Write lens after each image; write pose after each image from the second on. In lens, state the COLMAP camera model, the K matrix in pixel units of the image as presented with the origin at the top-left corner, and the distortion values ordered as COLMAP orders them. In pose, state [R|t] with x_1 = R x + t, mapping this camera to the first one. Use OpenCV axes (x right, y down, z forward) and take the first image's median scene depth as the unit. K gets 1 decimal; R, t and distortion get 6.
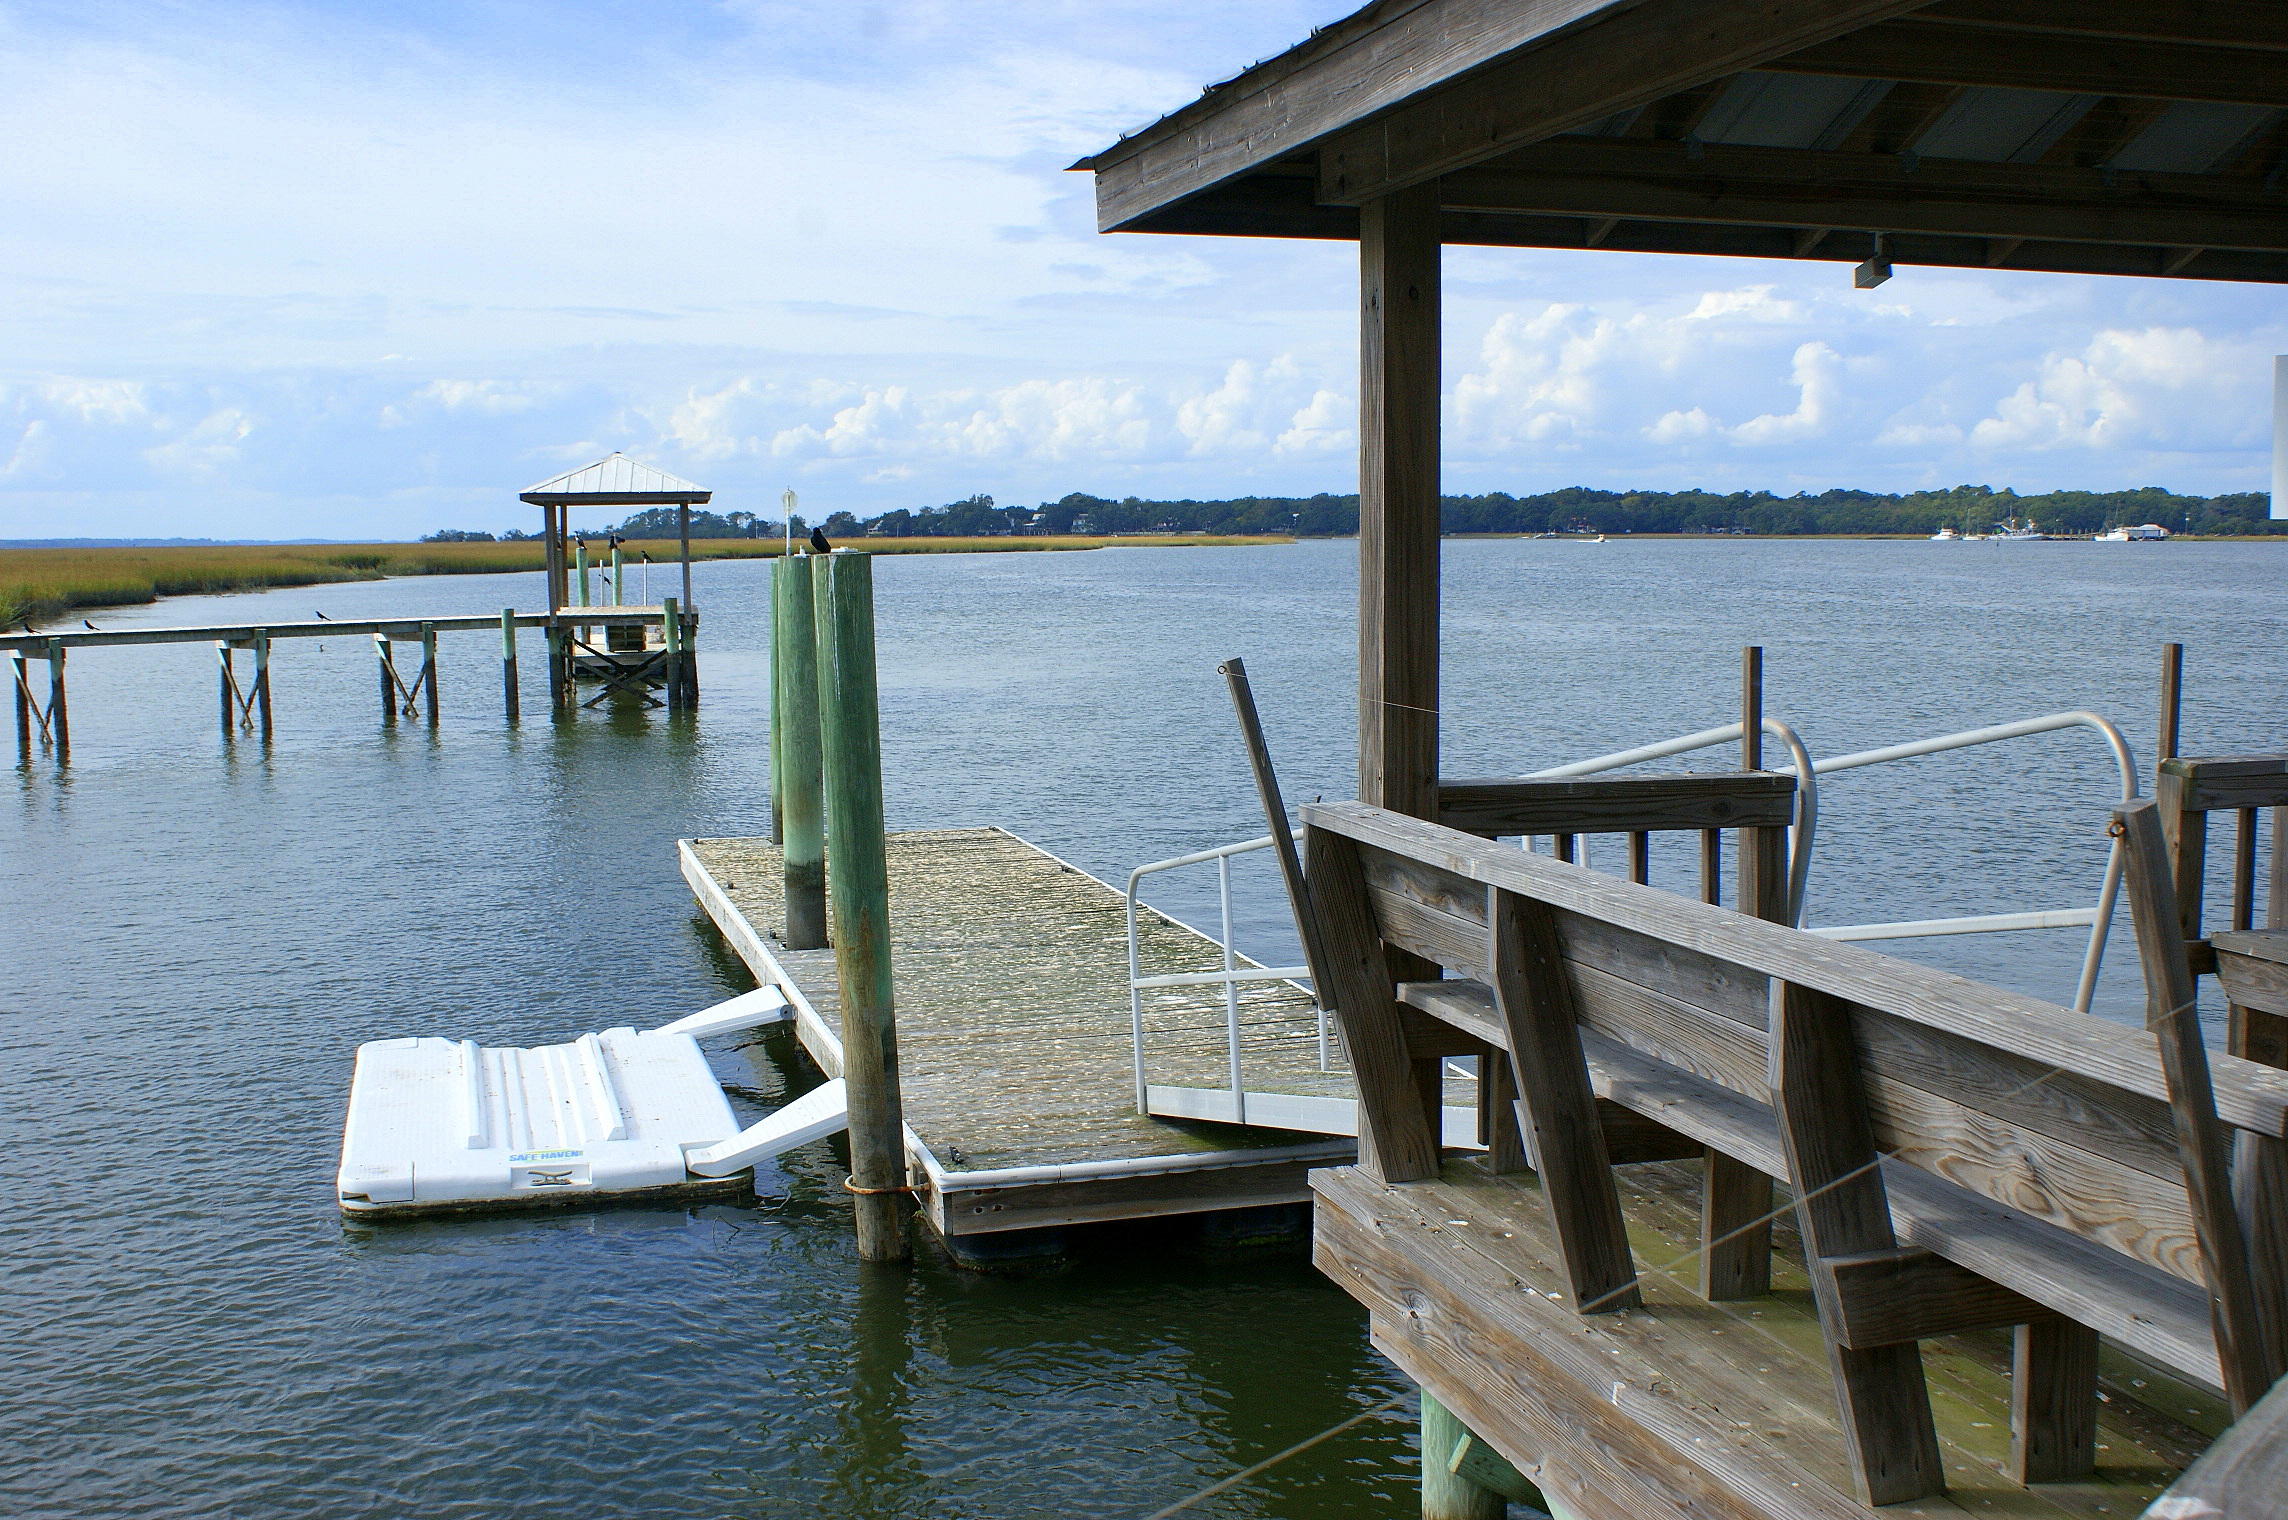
lens RADIAL K [[2446.7, 0, 1136.7], [0, 2446.7, 776.2], [0, 0, 1]] dist [-0.096169, 0.030978]
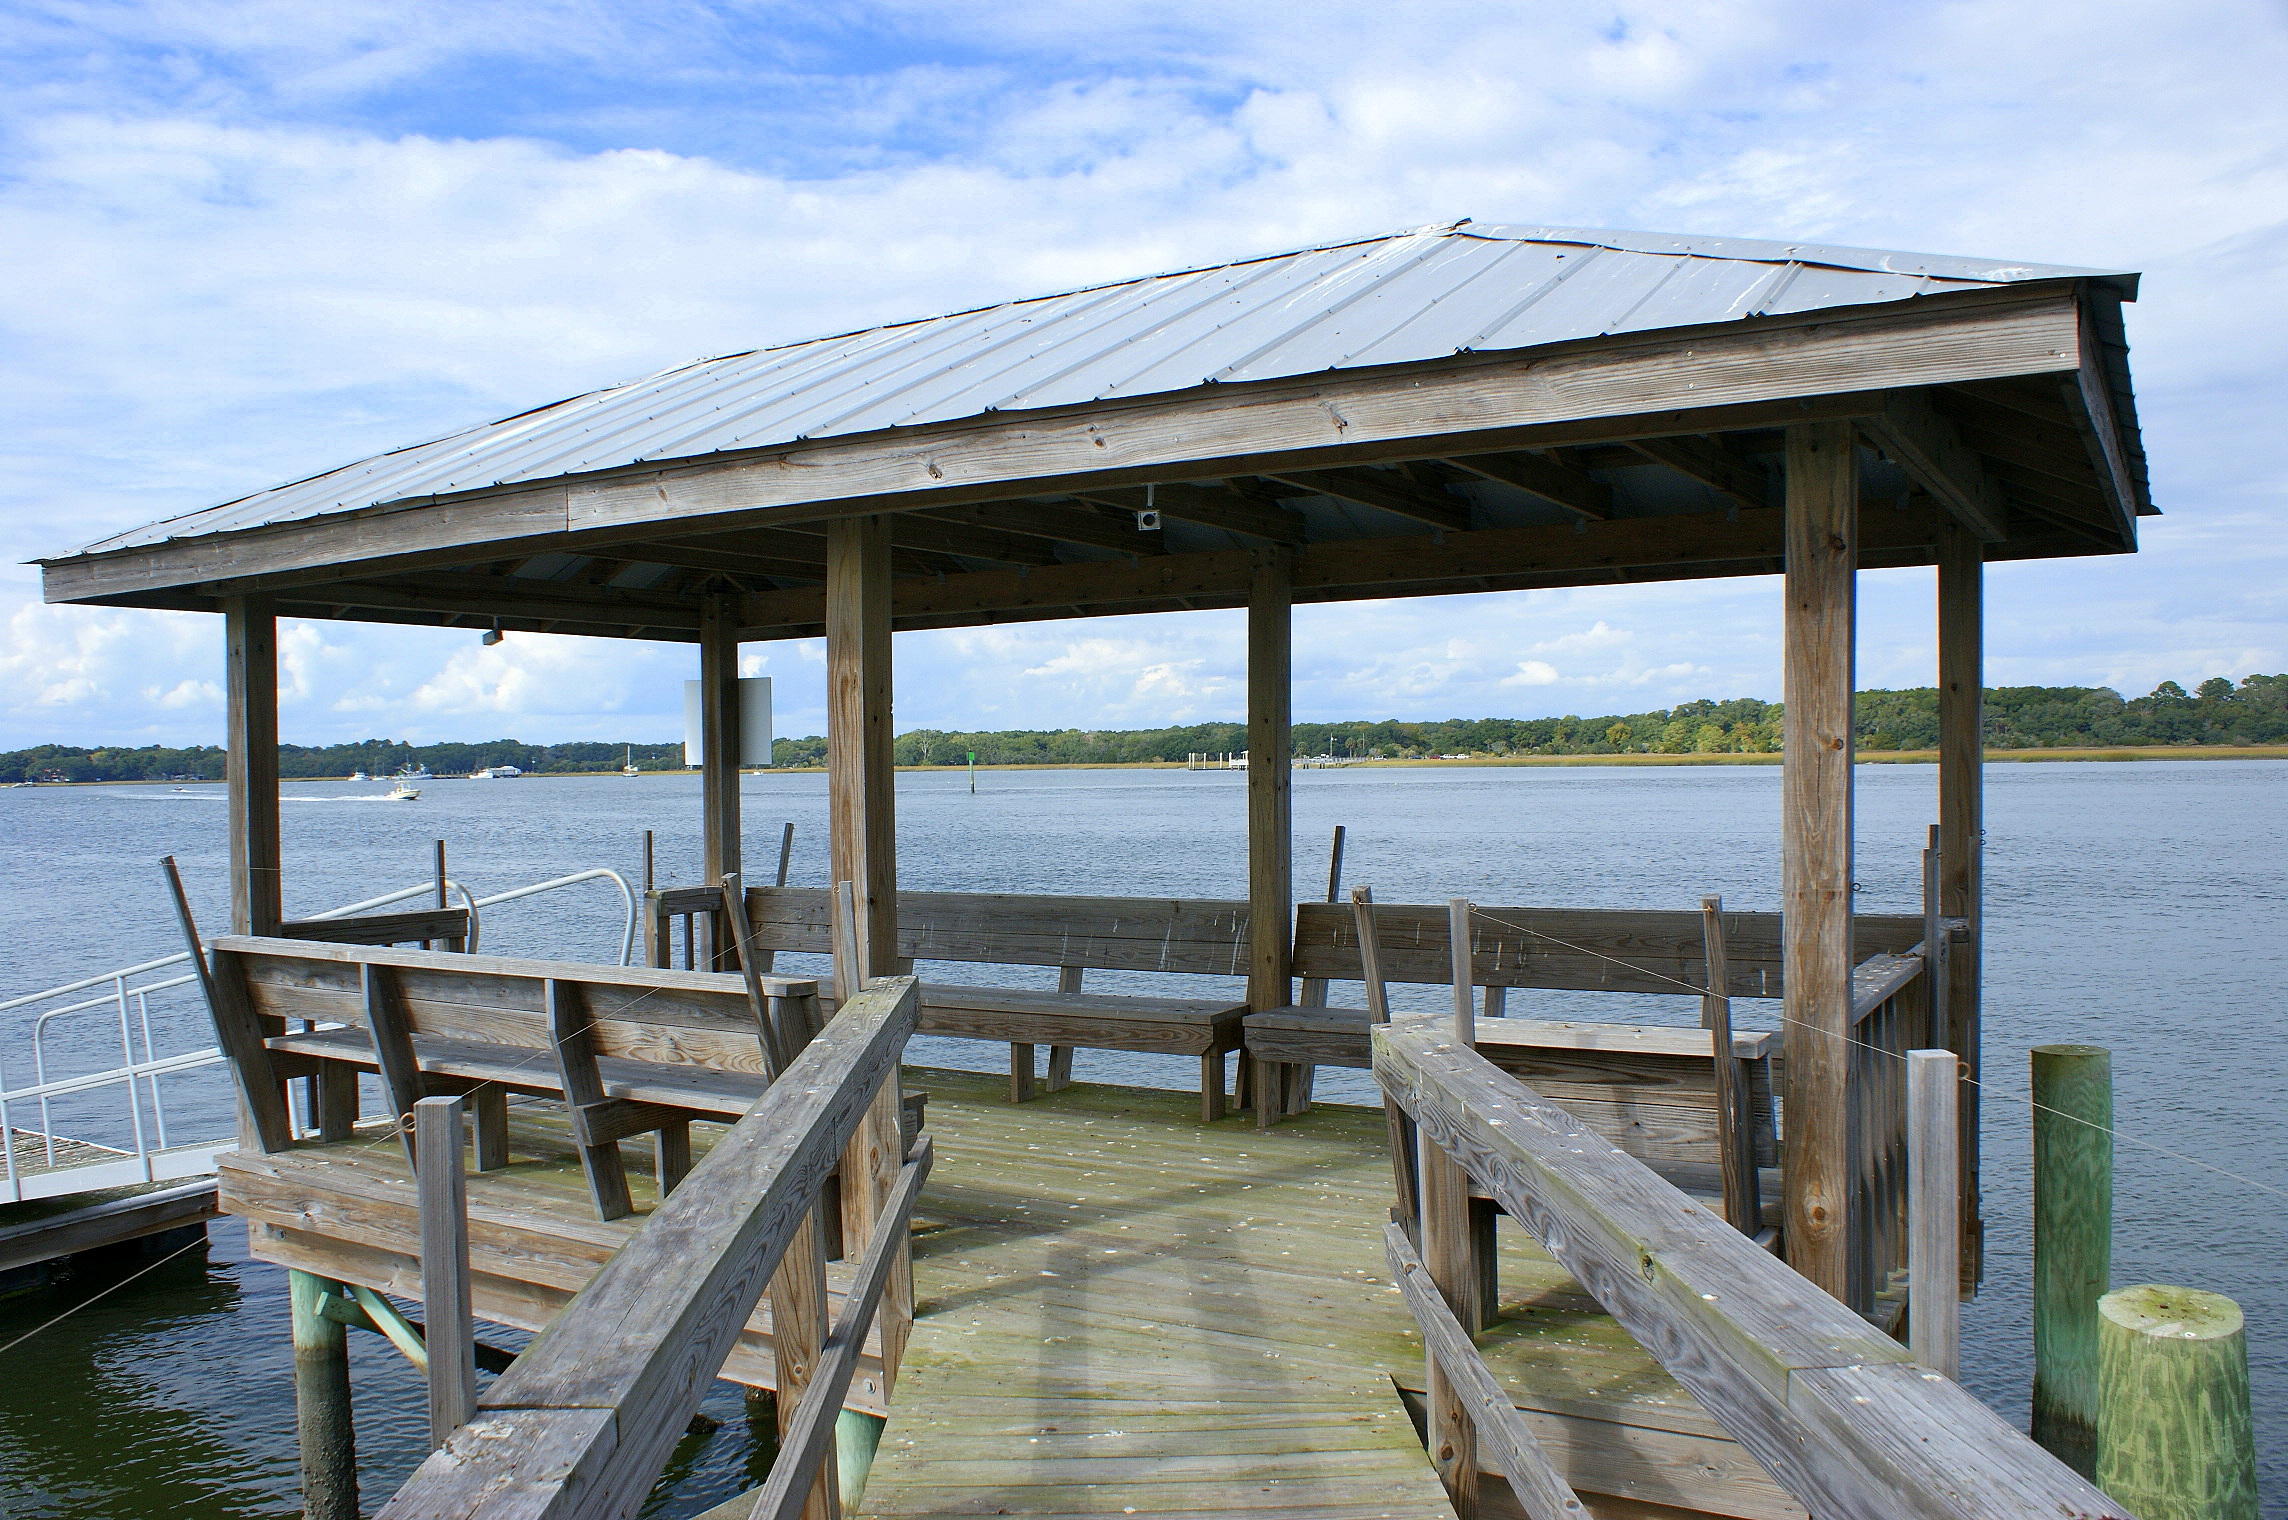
lens RADIAL K [[1834.0, 0, 1127.5], [0, 1834.0, 774.0], [0, 0, 1]] dist [-0.156946, 0.151132]
pose [[0.745972, -0.015497, 0.665797, -0.243760], [0.082218, 0.994225, -0.068977, 0.031225], [-0.660882, 0.106195, 0.742938, -0.327284]]
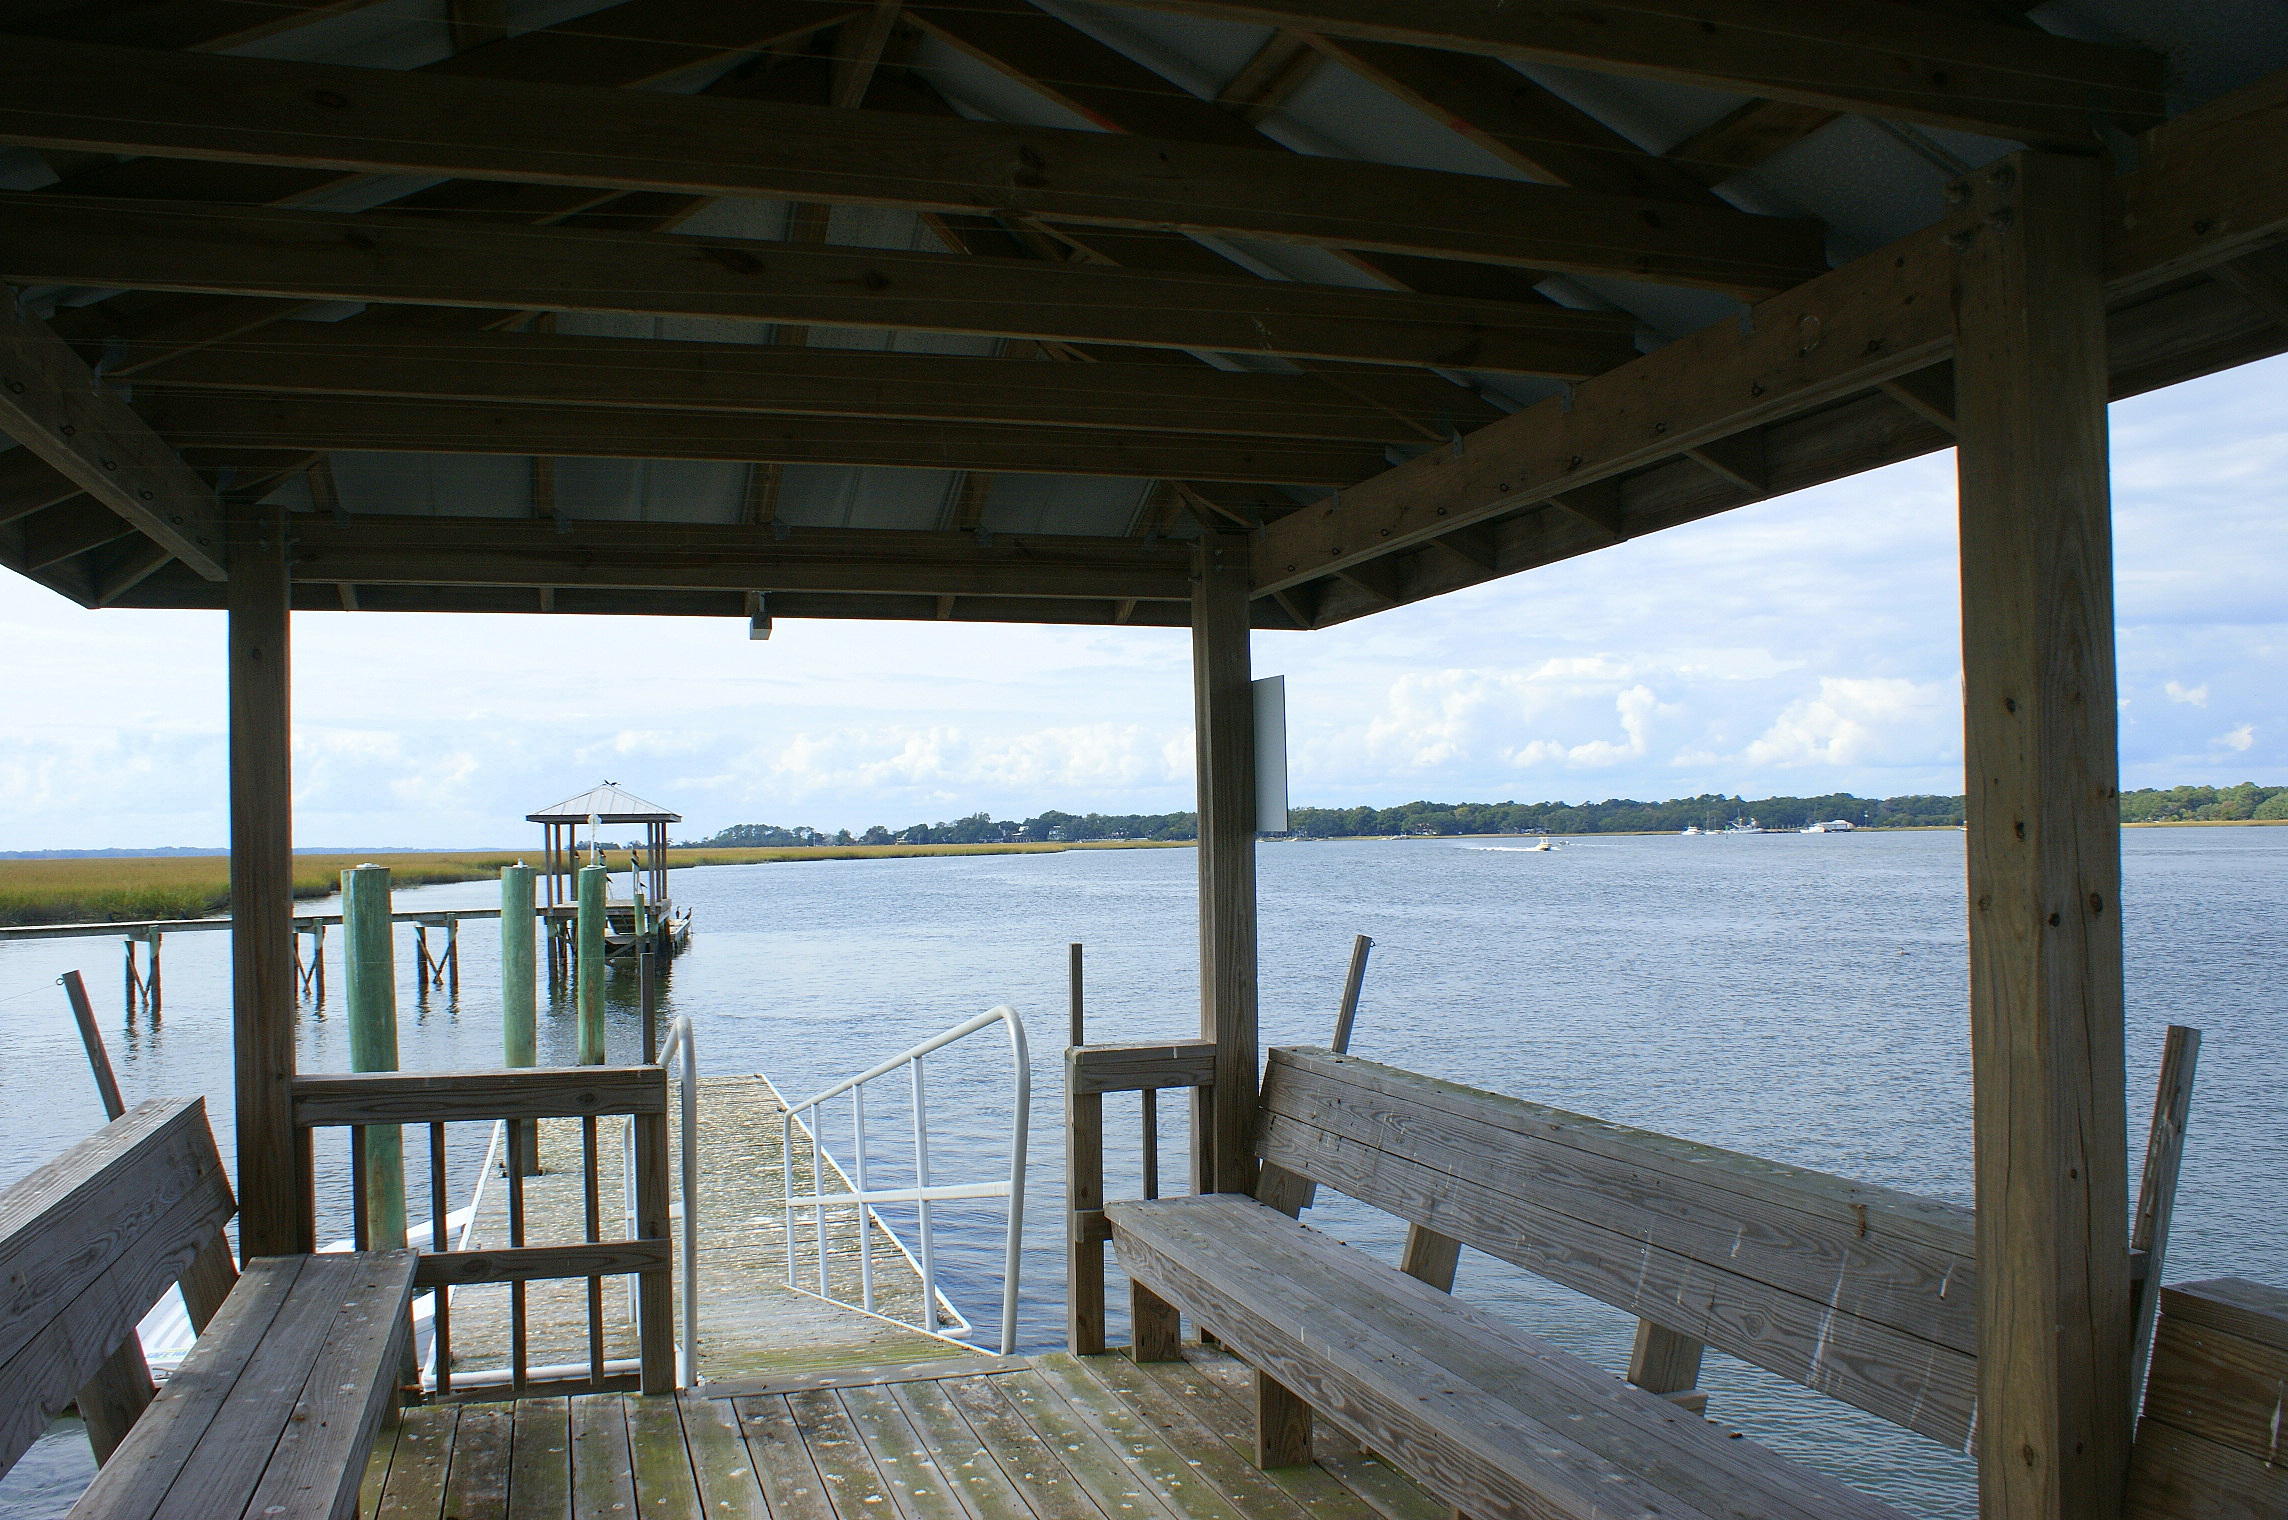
lens RADIAL K [[1818.2, 0, 1132.9], [0, 1818.2, 772.1], [0, 0, 1]] dist [-0.156399, 0.135923]
pose [[0.999810, -0.011373, 0.015808, 0.444239], [0.013413, 0.990666, -0.135653, -0.019190], [-0.014118, 0.135839, 0.990630, 0.145343]]
